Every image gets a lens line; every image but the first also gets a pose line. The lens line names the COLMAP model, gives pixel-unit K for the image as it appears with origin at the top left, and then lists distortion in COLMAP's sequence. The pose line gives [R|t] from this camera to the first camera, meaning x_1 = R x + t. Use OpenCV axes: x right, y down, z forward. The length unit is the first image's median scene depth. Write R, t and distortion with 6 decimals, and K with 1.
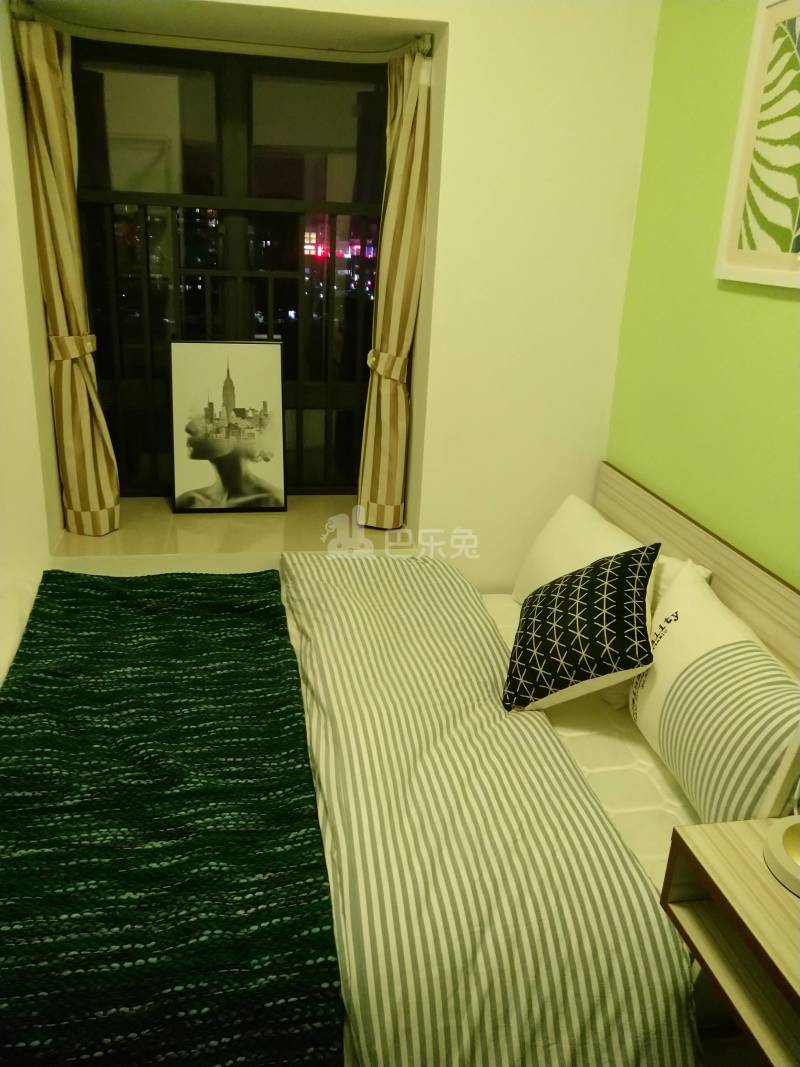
lens RADIAL K [[848.7, 0, 396.2], [0, 848.7, 528.9], [0, 0, 1]] dist [-0.003788, 0.011641]
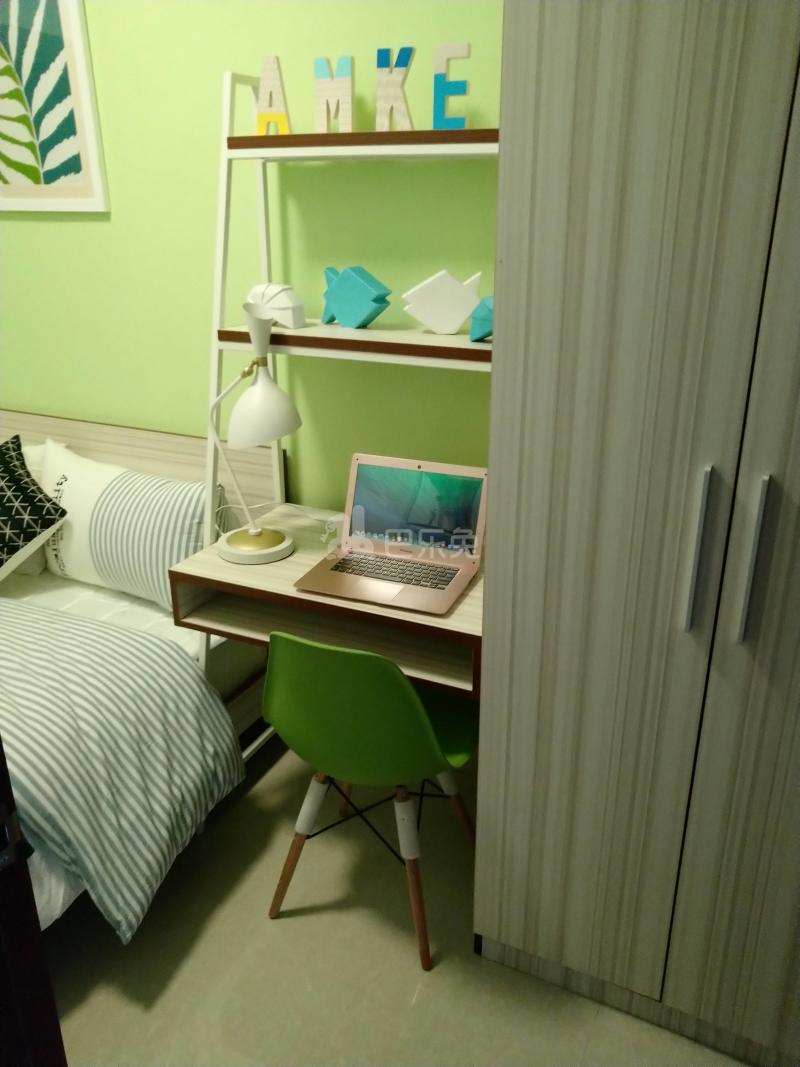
lens RADIAL K [[848.7, 0, 396.2], [0, 848.7, 528.9], [0, 0, 1]] dist [-0.003788, 0.011641]
pose [[0.580201, -0.340165, 0.740037, -0.403346], [0.294045, 0.934812, 0.199159, 0.077106], [-0.759542, 0.102052, 0.642403, -0.219244]]
